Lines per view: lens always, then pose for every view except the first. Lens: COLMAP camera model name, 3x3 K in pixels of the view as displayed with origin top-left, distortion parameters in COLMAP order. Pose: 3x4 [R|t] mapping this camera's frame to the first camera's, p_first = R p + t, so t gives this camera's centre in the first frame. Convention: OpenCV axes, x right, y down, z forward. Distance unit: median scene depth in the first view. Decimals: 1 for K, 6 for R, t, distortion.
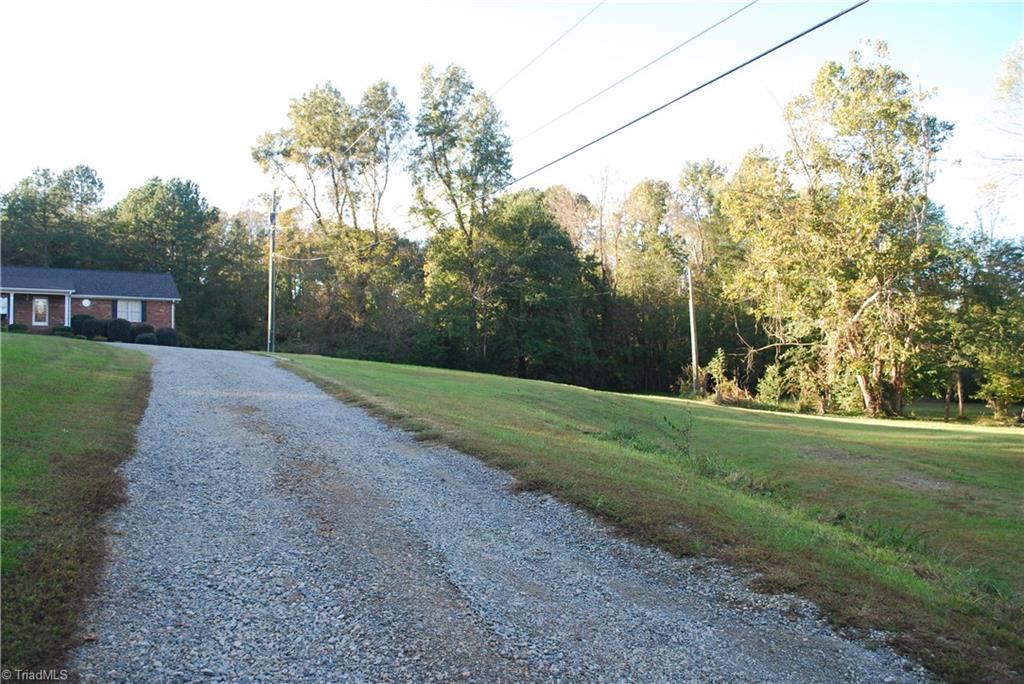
lens RADIAL K [[822.9, 0, 517.7], [0, 822.9, 337.8], [0, 0, 1]] dist [-0.074212, 0.005096]
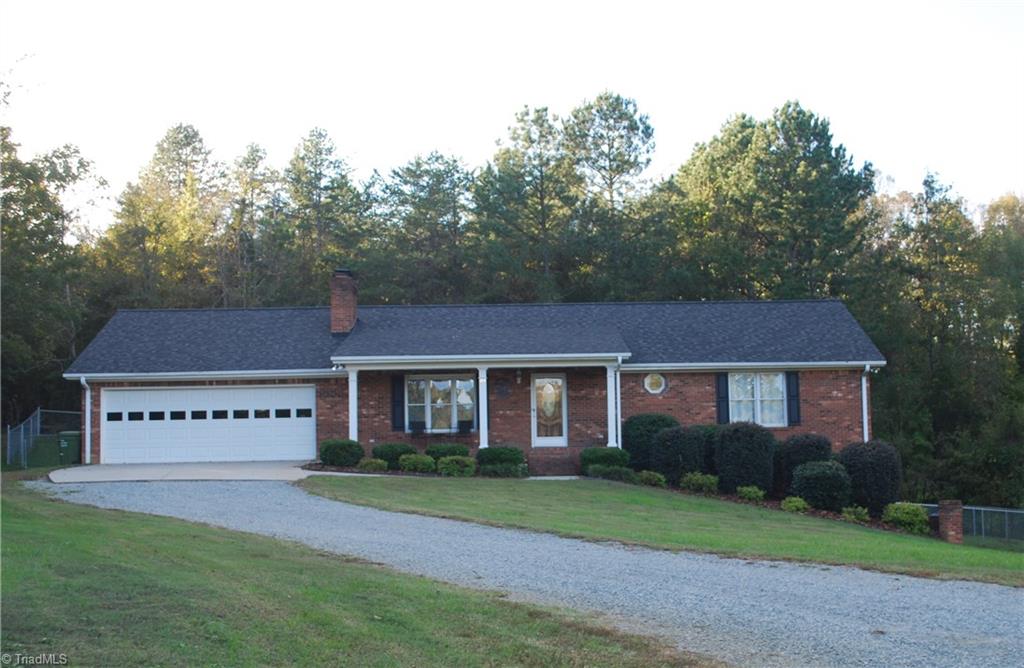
lens RADIAL K [[1325.4, 0, 514.1], [0, 1325.4, 336.3], [0, 0, 1]] dist [0.007354, 0.000000]
pose [[0.850610, -0.063667, -0.521928, -0.226403], [0.032115, 0.997080, -0.069288, -0.021071], [0.524815, 0.042176, 0.850171, 0.368173]]
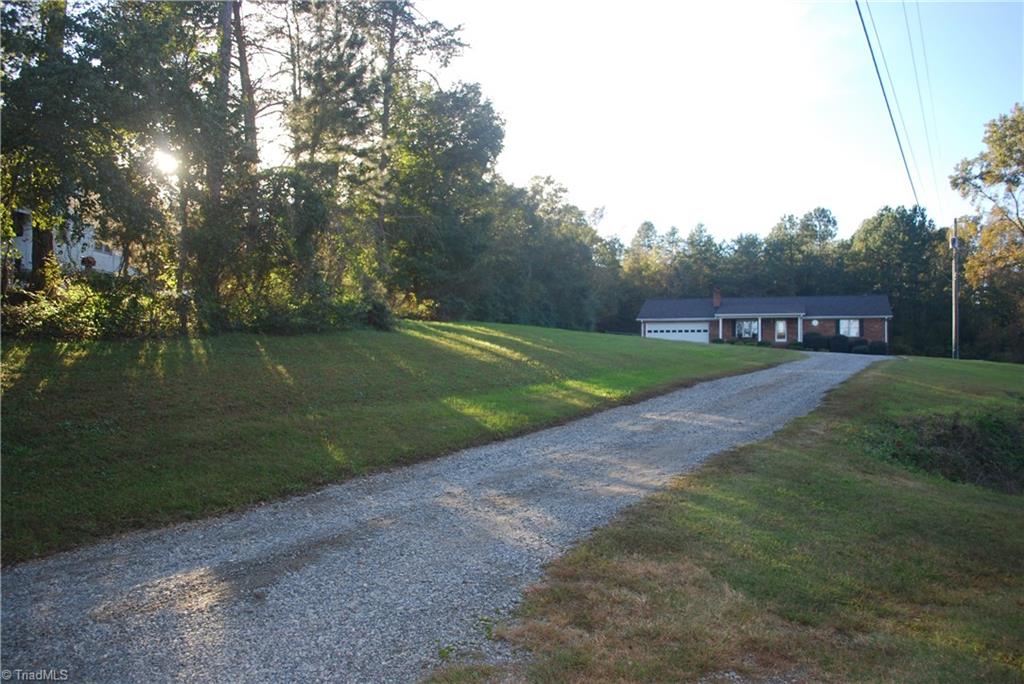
lens RADIAL K [[822.9, 0, 518.9], [0, 822.9, 342.7], [0, 0, 1]] dist [-0.074212, 0.005096]
pose [[0.628382, -0.025465, -0.777488, 0.140432], [0.014461, 0.999674, -0.021054, 0.006825], [0.777771, 0.001987, 0.628545, -0.136550]]
